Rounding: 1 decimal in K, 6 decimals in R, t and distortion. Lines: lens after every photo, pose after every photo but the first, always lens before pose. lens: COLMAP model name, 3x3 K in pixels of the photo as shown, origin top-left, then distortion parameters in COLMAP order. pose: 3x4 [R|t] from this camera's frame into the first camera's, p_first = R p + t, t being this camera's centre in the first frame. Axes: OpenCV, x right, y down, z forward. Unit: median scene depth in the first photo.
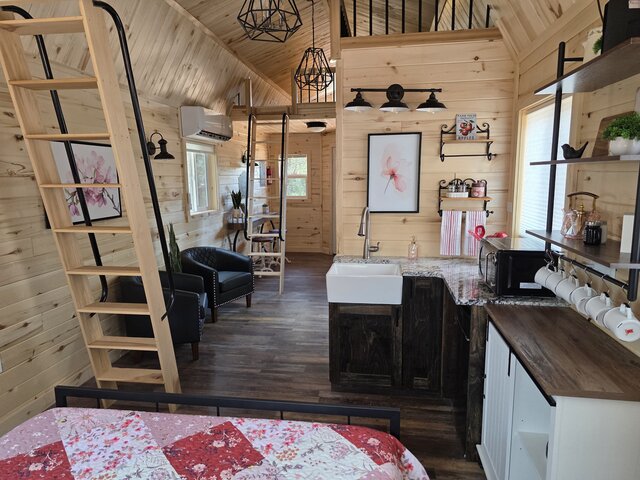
lens RADIAL K [[422.0, 0, 320.8], [0, 422.0, 240.2], [0, 0, 1]] dist [0.040292, -0.006858]
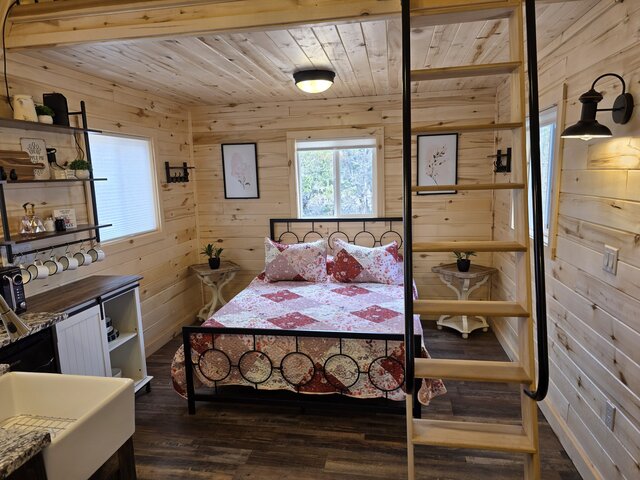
lens RADIAL K [[422.0, 0, 321.2], [0, 422.0, 242.4], [0, 0, 1]] dist [0.040292, -0.006858]
pose [[-0.999074, 0.031257, 0.029560, -0.440787], [0.038793, 0.951598, 0.304888, -0.420396], [-0.018599, 0.305752, -0.951929, 2.661776]]
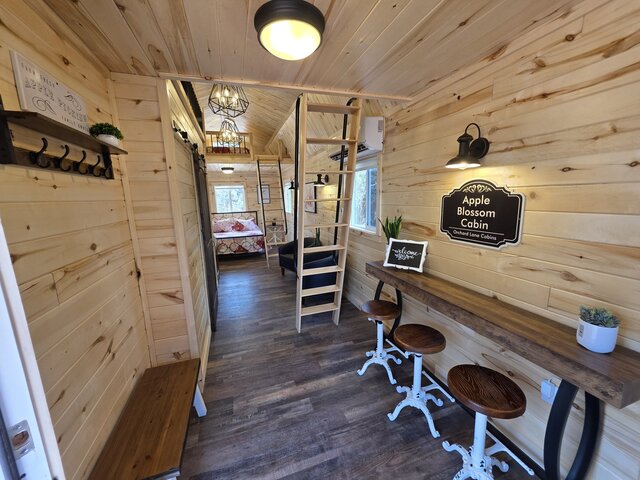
lens RADIAL K [[254.4, 0, 318.6], [0, 254.4, 240.5], [0, 0, 1]] dist [-0.001933, -0.000016]
pose [[-0.888399, 0.105733, -0.446731, 0.312879], [-0.039445, 0.951935, 0.303750, -0.774804], [0.457375, 0.287472, -0.841527, 5.104206]]
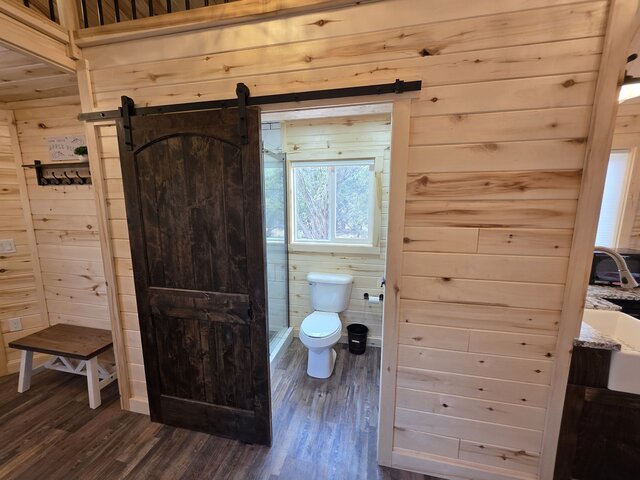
lens RADIAL K [[254.4, 0, 320.2], [0, 254.4, 241.8], [0, 0, 1]] dist [-0.001933, -0.000016]
pose [[0.075310, -0.140624, 0.987195, -0.674425], [0.159873, 0.978902, 0.127246, -0.381517], [-0.984261, 0.148242, 0.096203, 2.772105]]
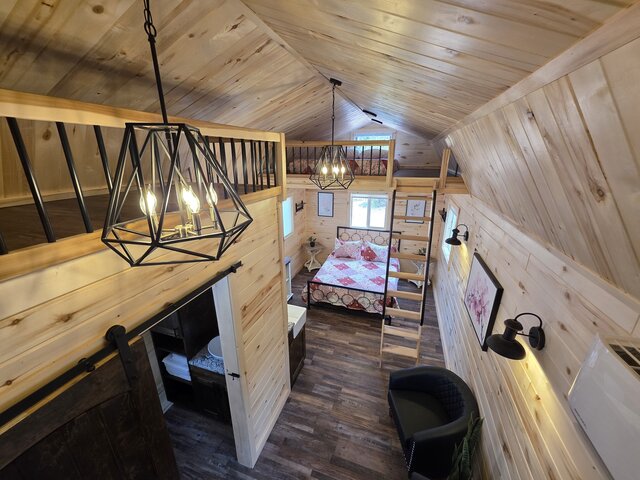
lens RADIAL K [[254.4, 0, 320.2], [0, 254.4, 236.5], [0, 0, 1]] dist [-0.001933, -0.000016]
pose [[-0.984183, -0.048185, 0.170477, -0.426820], [0.033936, 0.893198, 0.448381, -1.326037], [-0.173875, 0.447075, -0.877435, 3.419512]]
